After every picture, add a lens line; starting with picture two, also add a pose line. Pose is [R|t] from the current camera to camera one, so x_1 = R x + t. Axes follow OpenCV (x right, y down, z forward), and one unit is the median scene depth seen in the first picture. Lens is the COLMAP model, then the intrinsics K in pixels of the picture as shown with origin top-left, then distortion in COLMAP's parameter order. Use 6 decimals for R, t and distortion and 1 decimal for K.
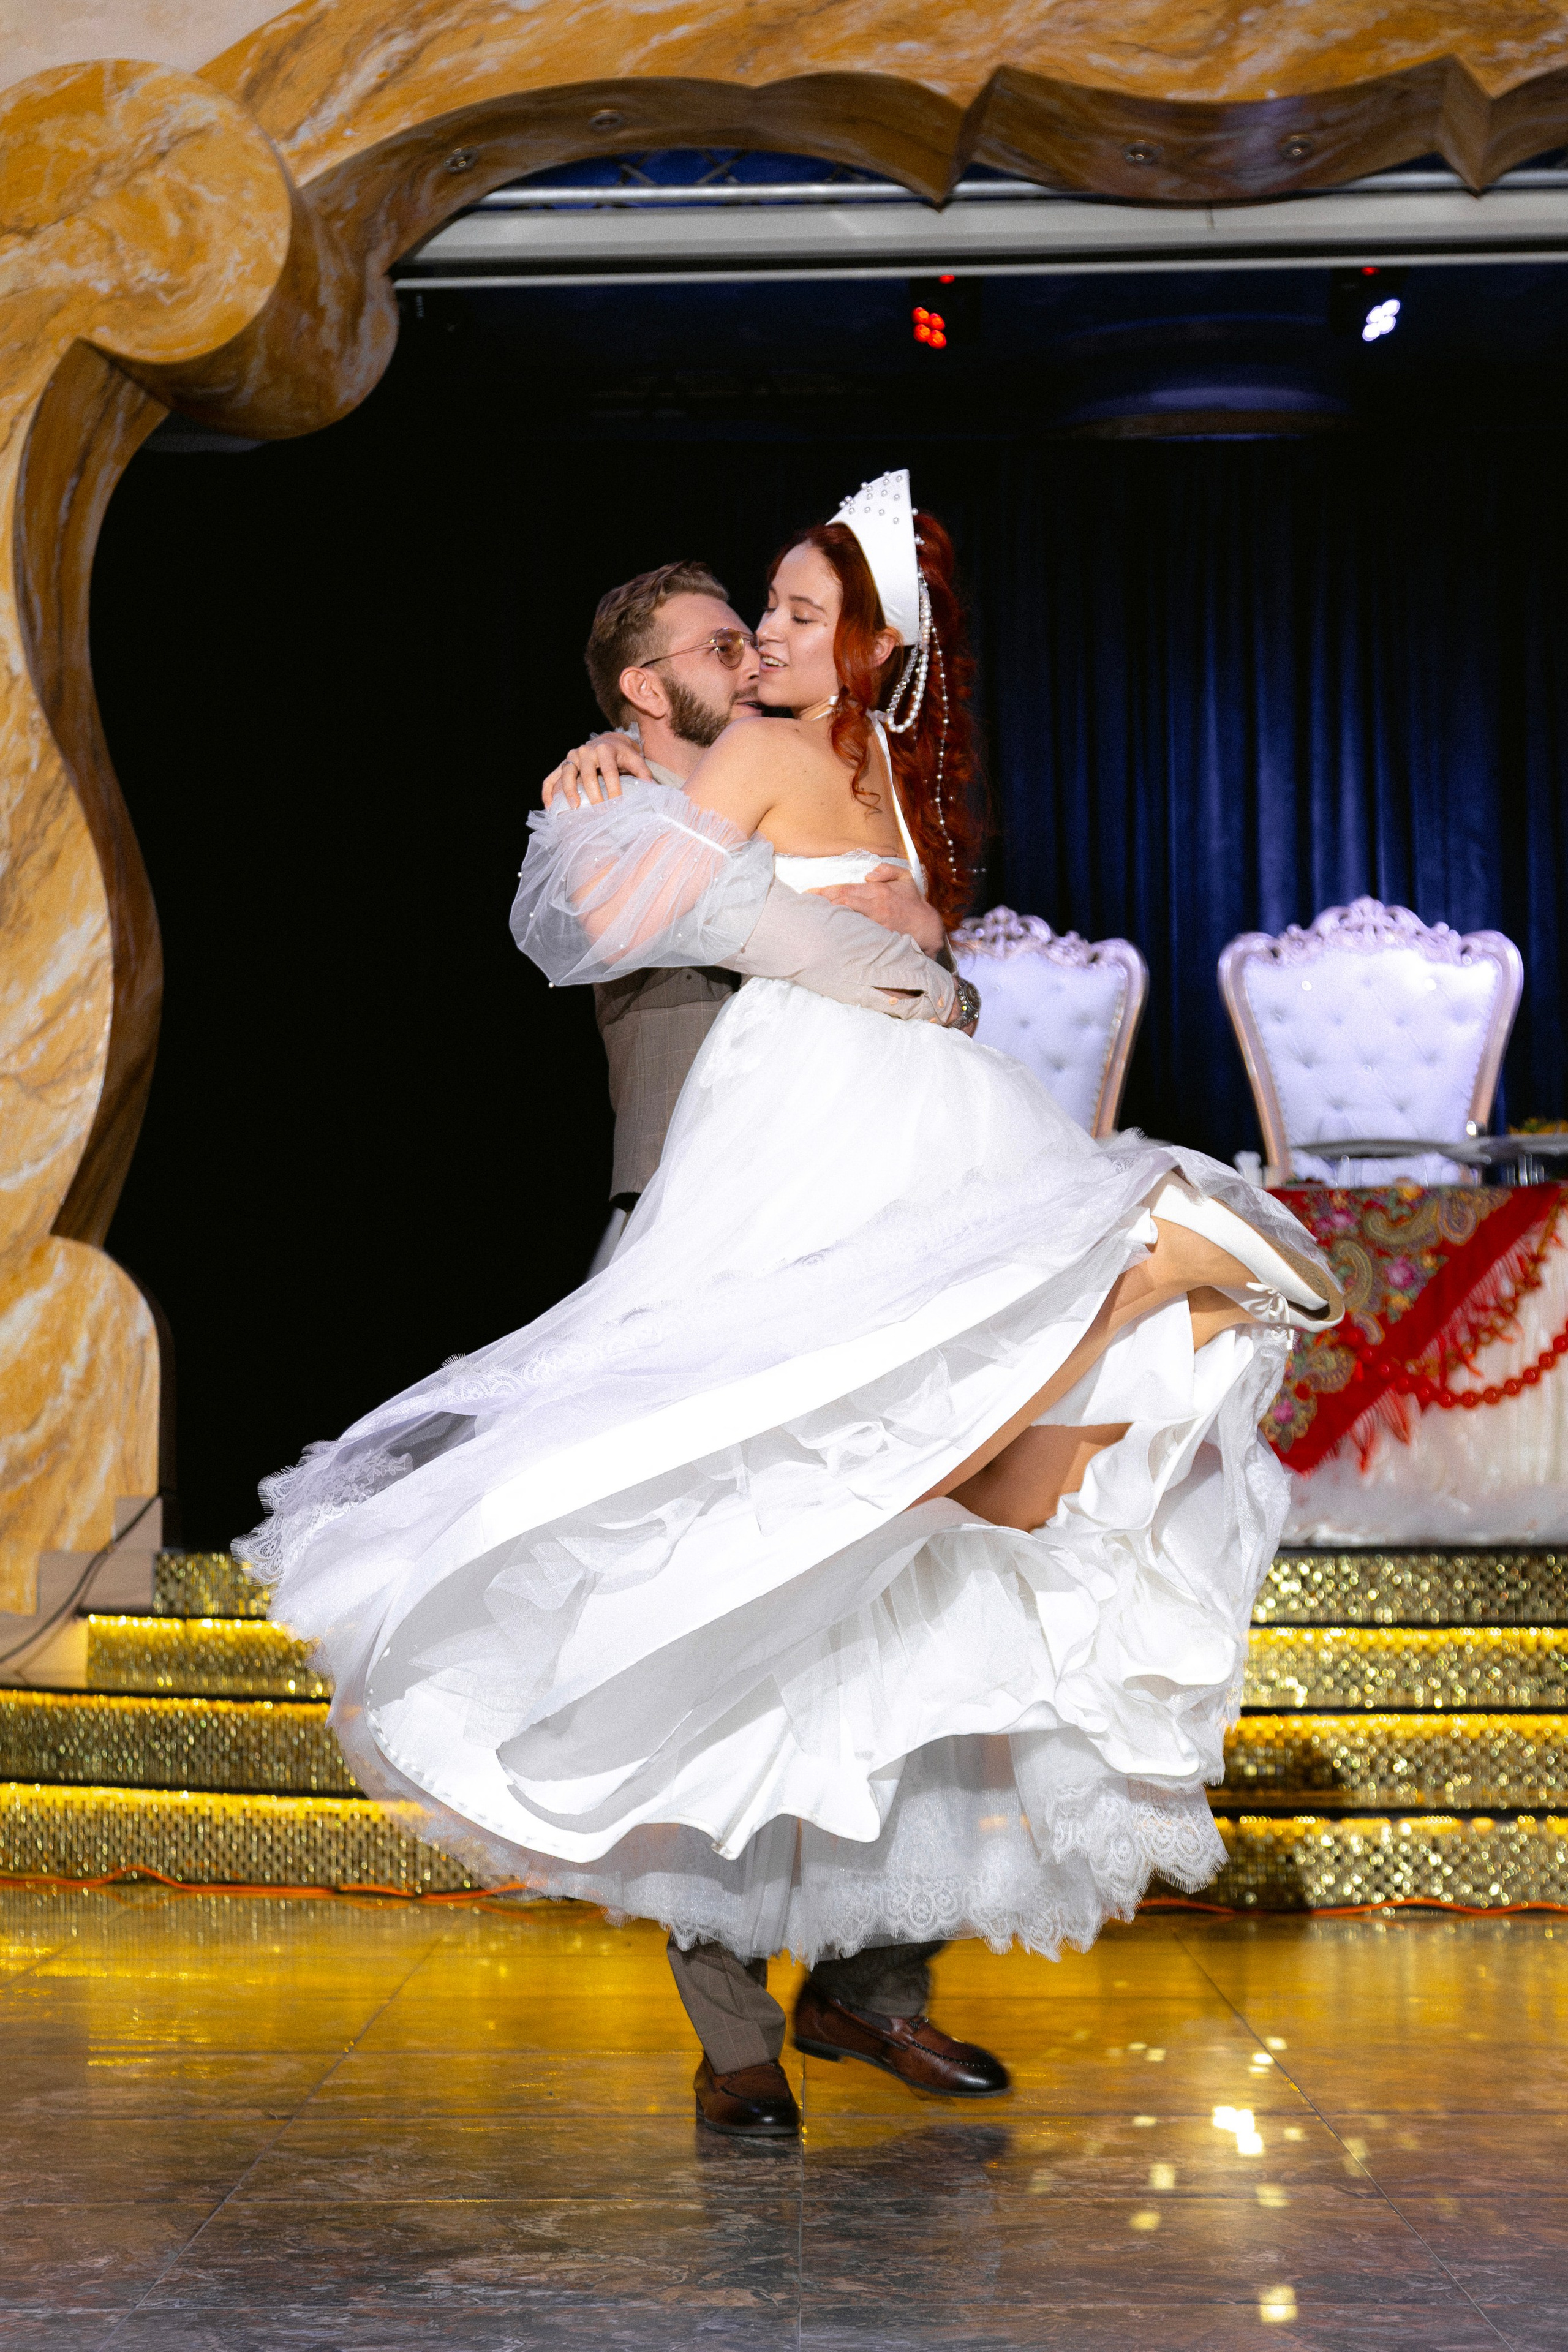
lens RADIAL K [[4425.4, 0, 672.0], [0, 4425.4, 1079.6], [0, 0, 1]] dist [0.087986, 0.000000]
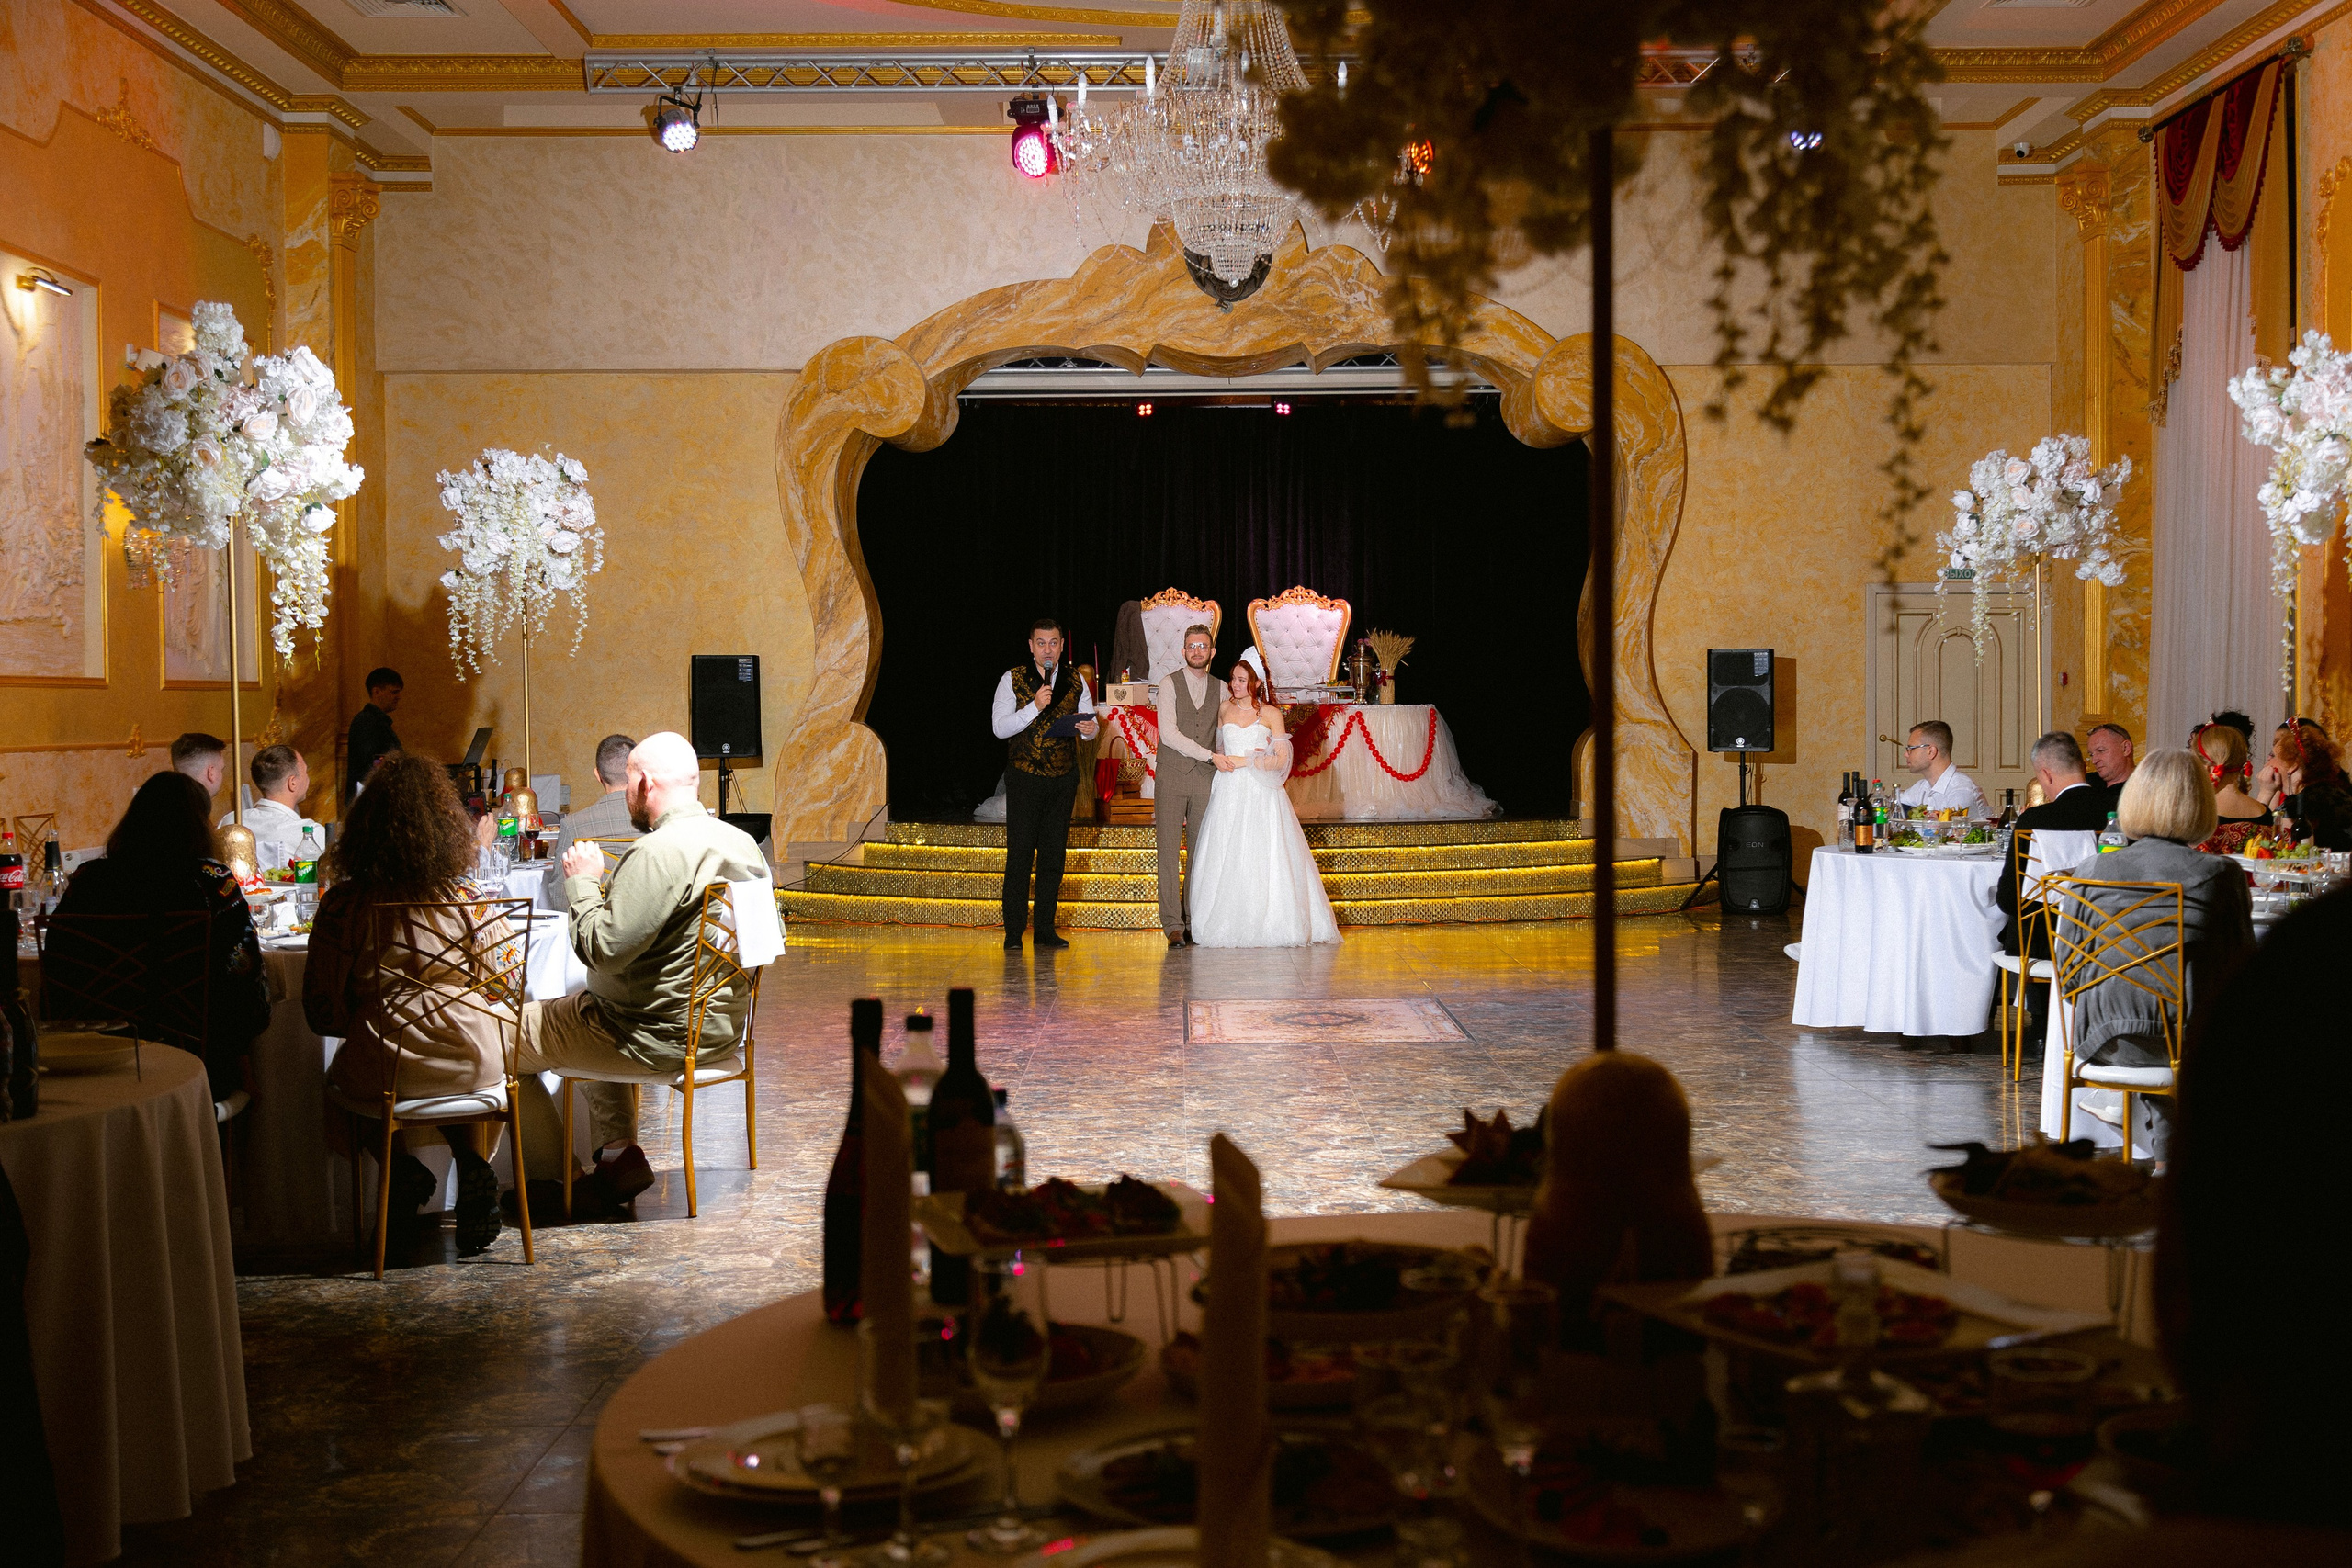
lens RADIAL K [[3070.1, 0, 1176.0], [0, 3070.1, 790.8], [0, 0, 1]] dist [0.169781, 0.000000]
pose [[0.999532, -0.002232, 0.030511, 0.021460], [-0.001459, 0.992720, 0.120436, -0.175428], [-0.030558, -0.120424, 0.992252, -1.143081]]
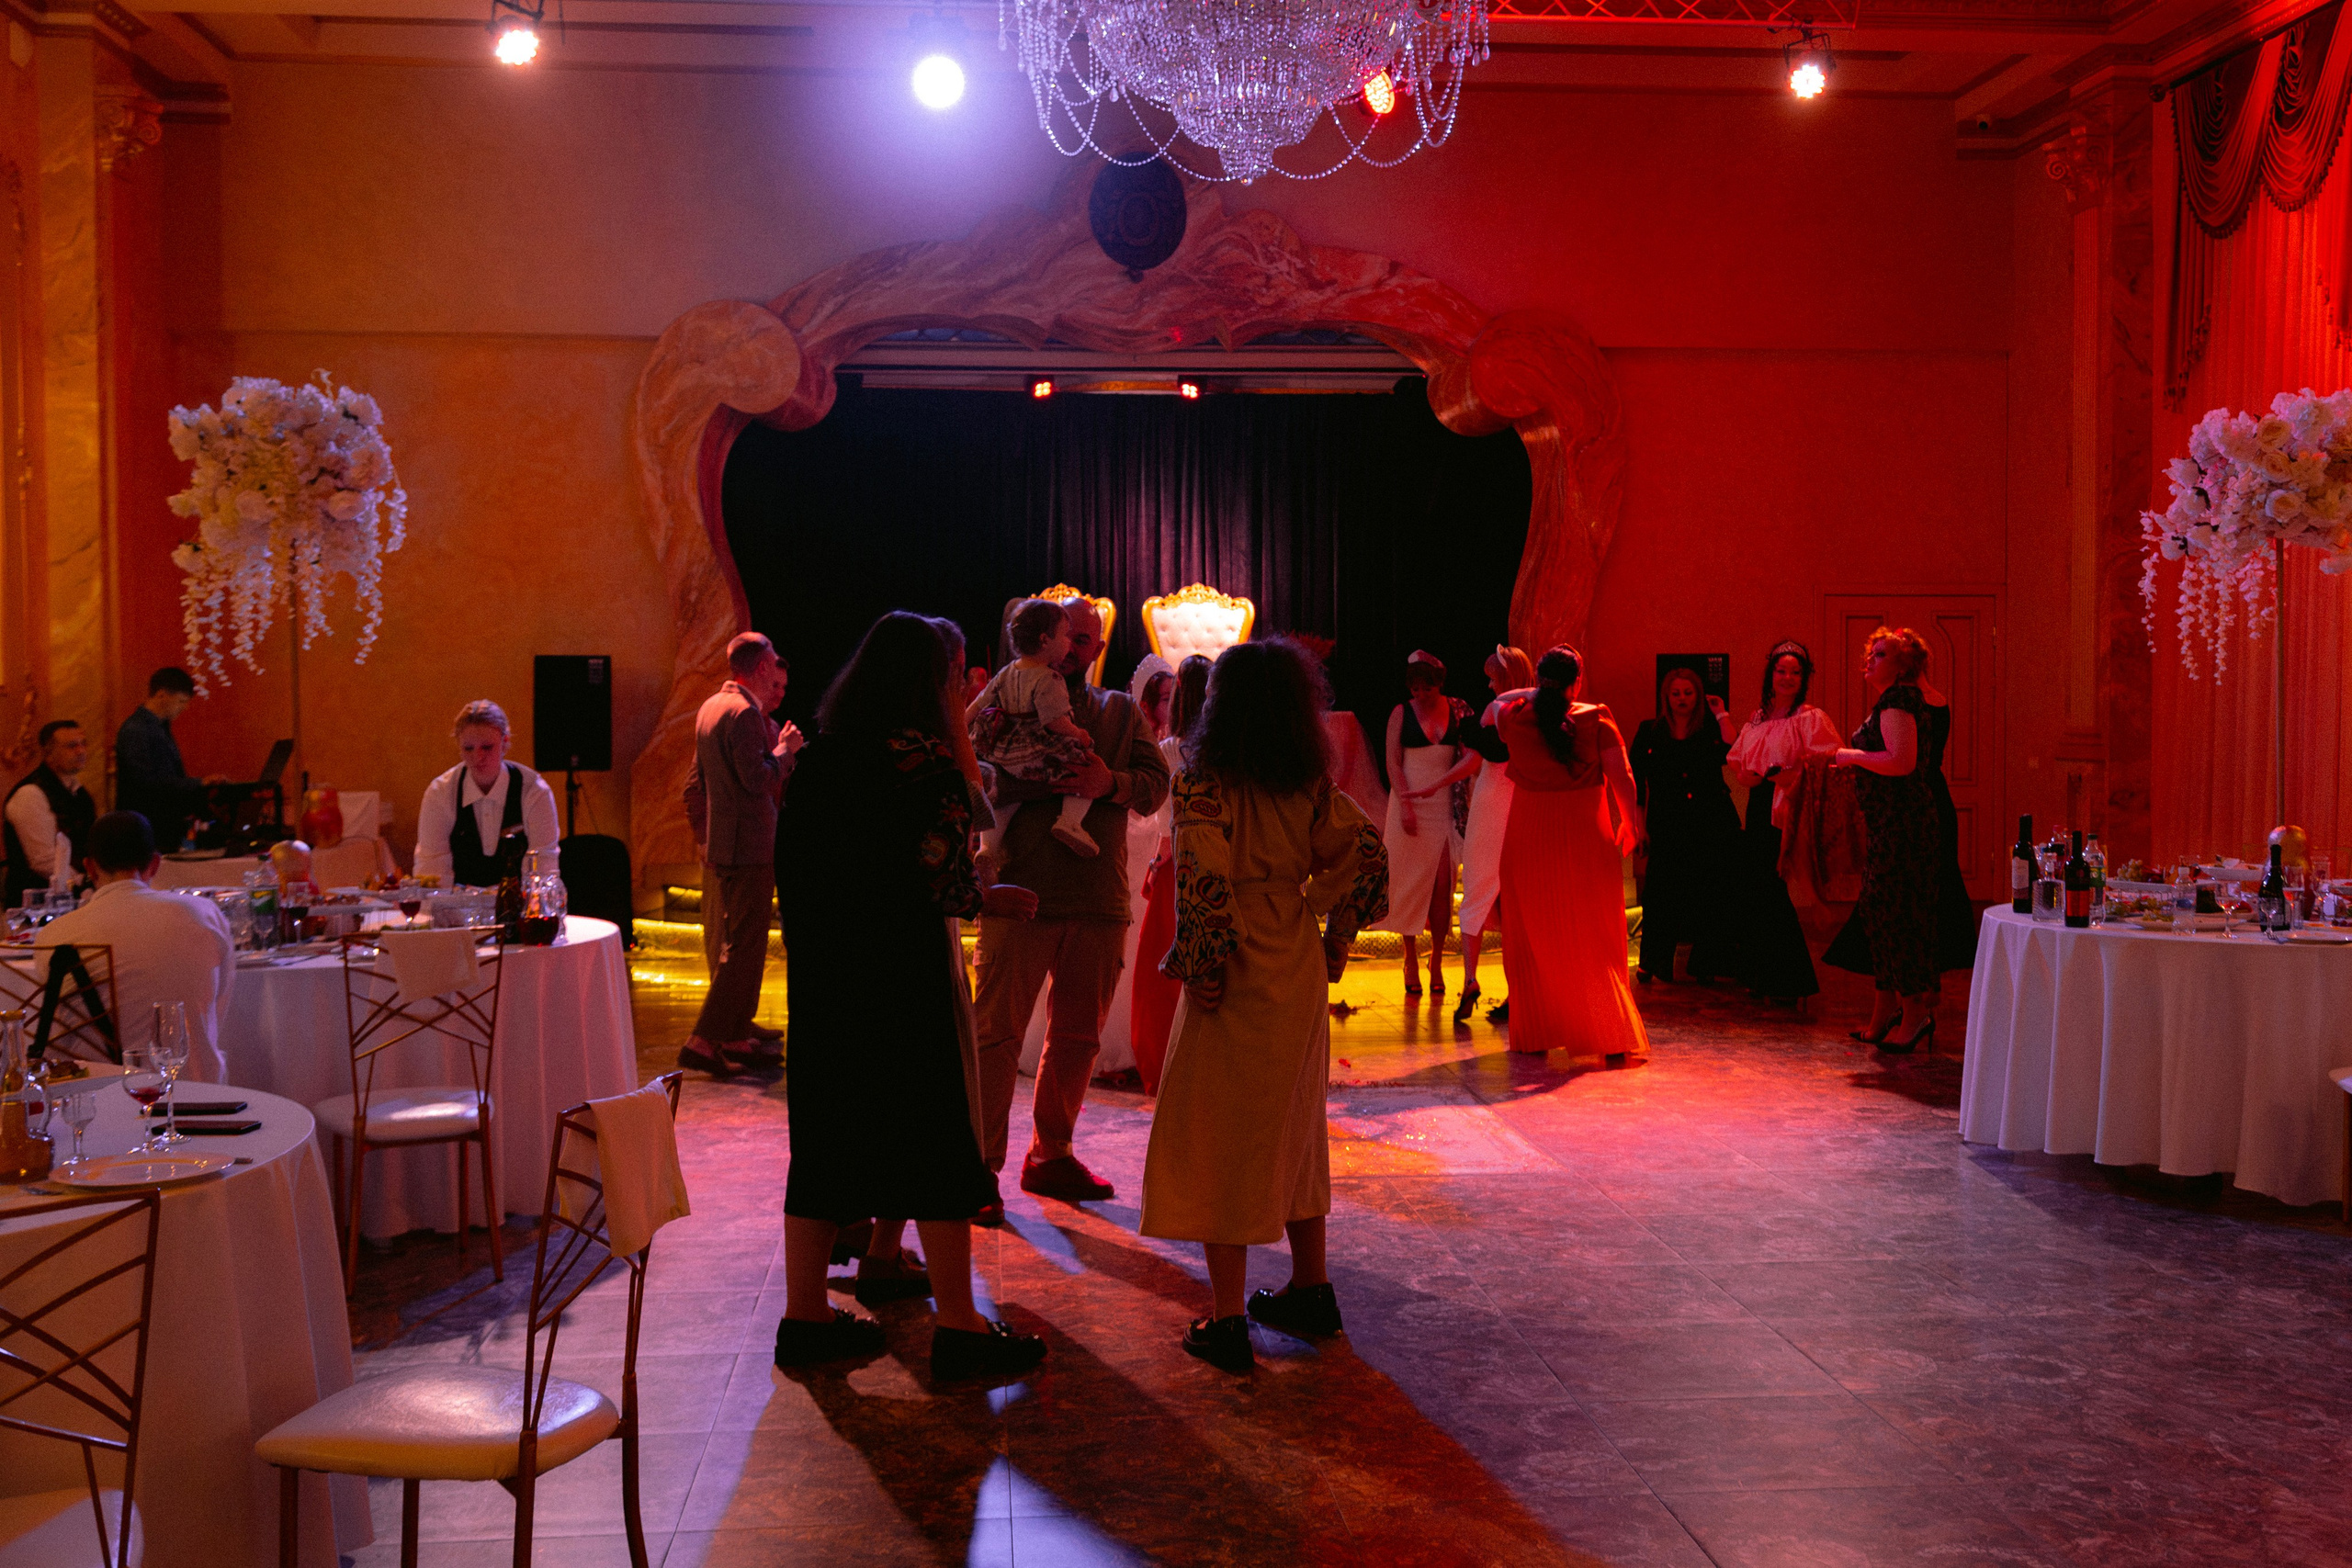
lens RADIAL K [[2623.9, 0, 1188.8], [0, 2623.9, 768.5], [0, 0, 1]] dist [0.131904, 0.000000]
pose [[0.993460, -0.001173, 0.114172, -0.033650], [-0.012673, 0.992636, 0.120470, -0.143477], [-0.113473, -0.121129, 0.986130, -0.668315]]
